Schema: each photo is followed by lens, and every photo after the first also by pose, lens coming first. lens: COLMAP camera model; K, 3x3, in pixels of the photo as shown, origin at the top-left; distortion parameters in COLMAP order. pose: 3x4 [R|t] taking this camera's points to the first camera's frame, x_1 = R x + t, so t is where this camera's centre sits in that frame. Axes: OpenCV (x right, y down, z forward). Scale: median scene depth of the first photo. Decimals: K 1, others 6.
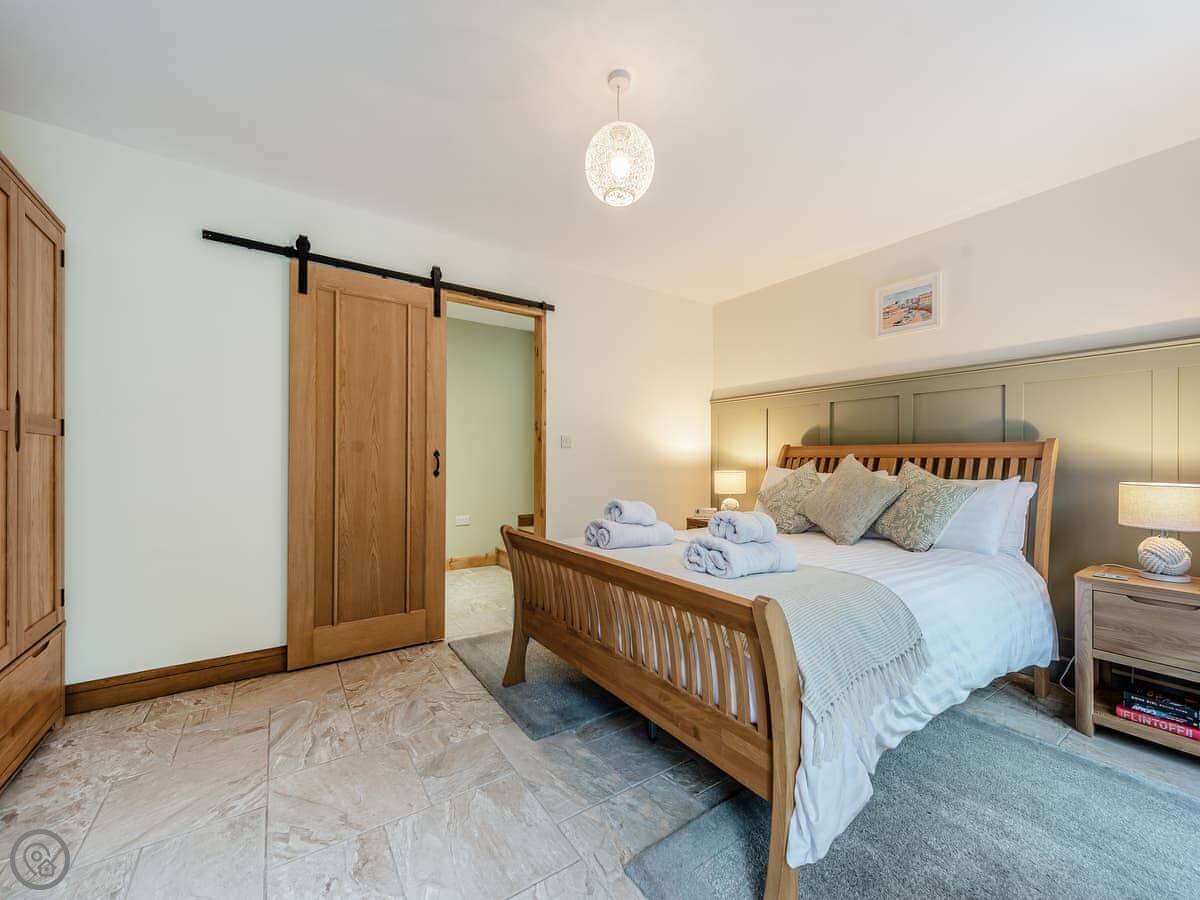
lens RADIAL K [[481.2, 0, 596.6], [0, 481.2, 454.8], [0, 0, 1]] dist [0.000279, -0.000295]
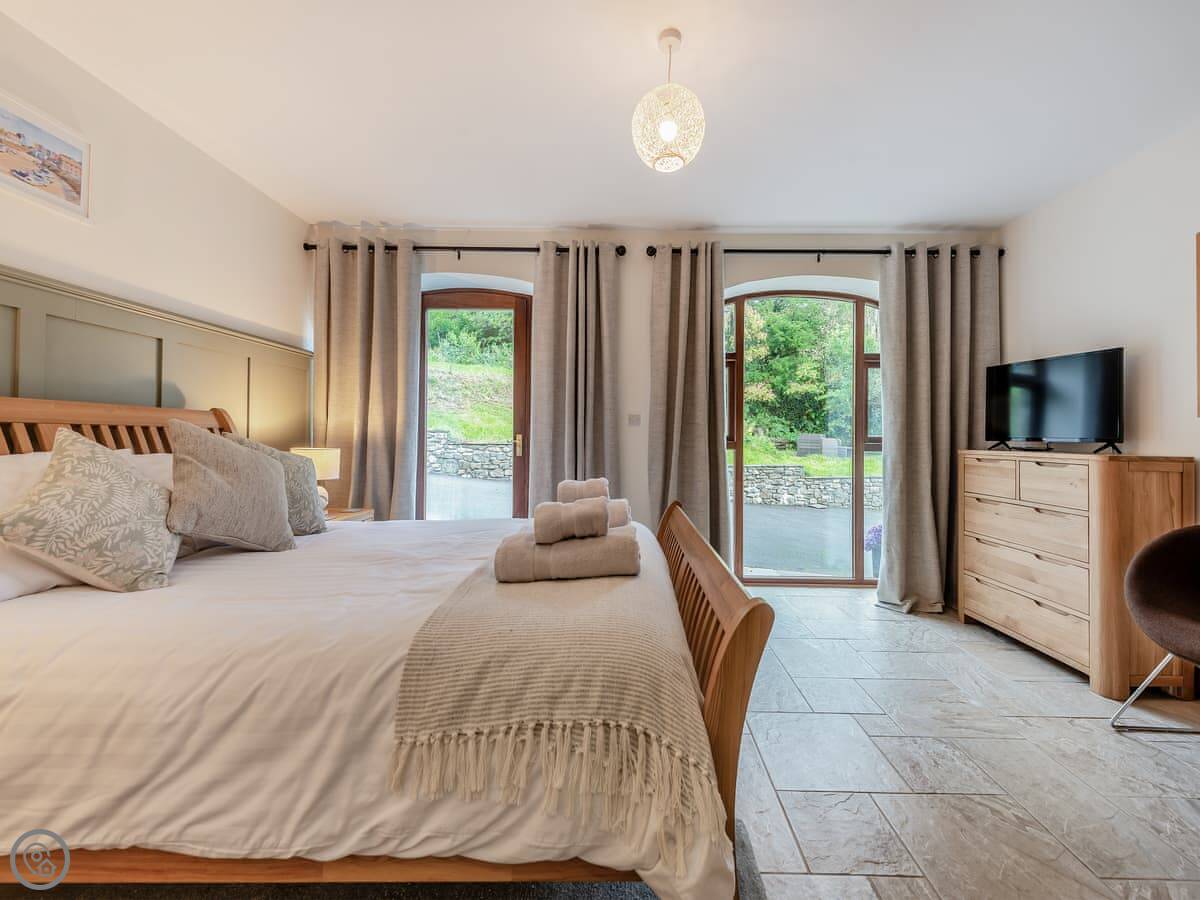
lens RADIAL K [[483.7, 0, 607.8], [0, 483.7, 440.9], [0, 0, 1]] dist [0.001530, -0.000025]
pose [[-0.818178, -0.017270, 0.574706, -0.241110], [-0.022929, 0.999734, -0.002601, 0.013126], [-0.574508, -0.015306, -0.818356, 1.093146]]
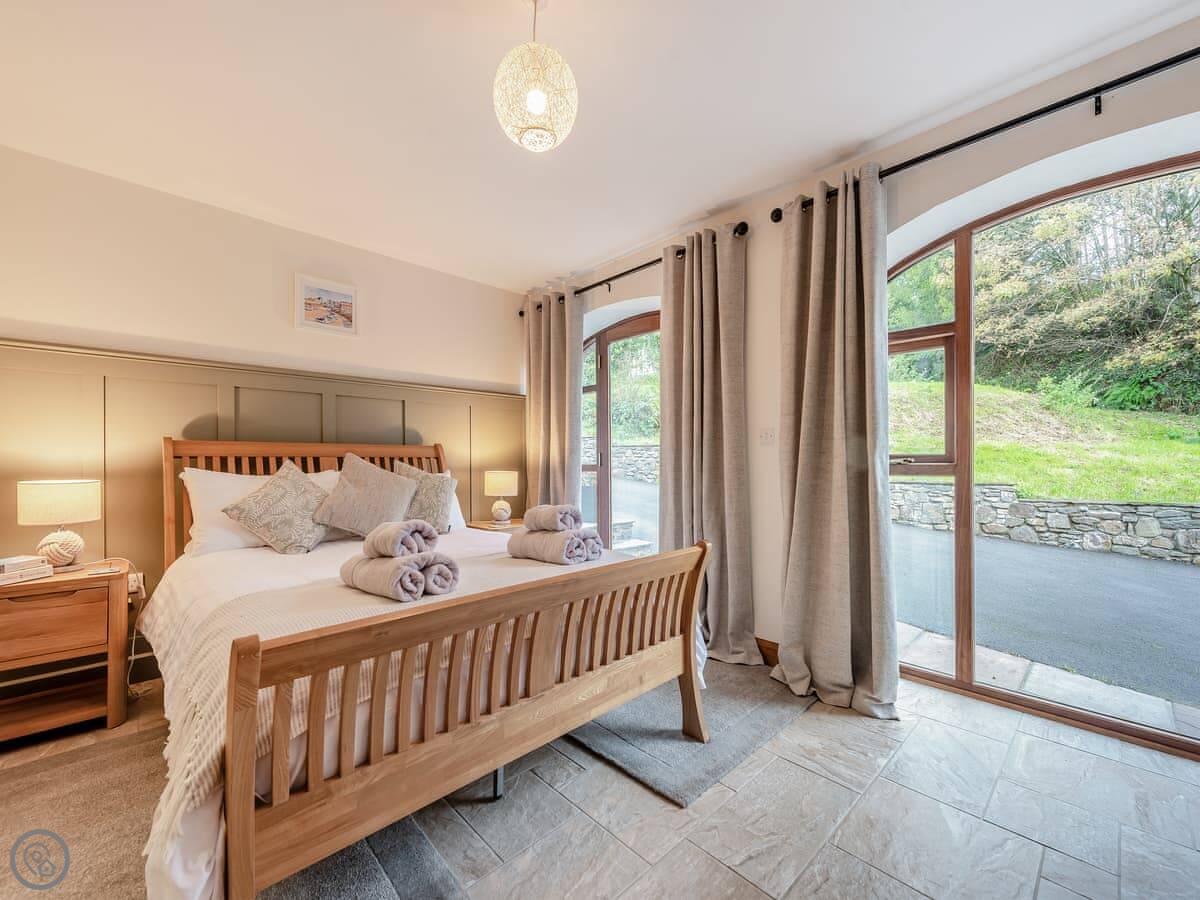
lens RADIAL K [[481.0, 0, 594.3], [0, 481.0, 472.9], [0, 0, 1]] dist [0.016472, -0.000102]
pose [[-0.162324, -0.031070, 0.986248, -0.462821], [-0.009130, 0.999509, 0.029985, 0.004108], [-0.986695, -0.004137, -0.162528, 0.624838]]
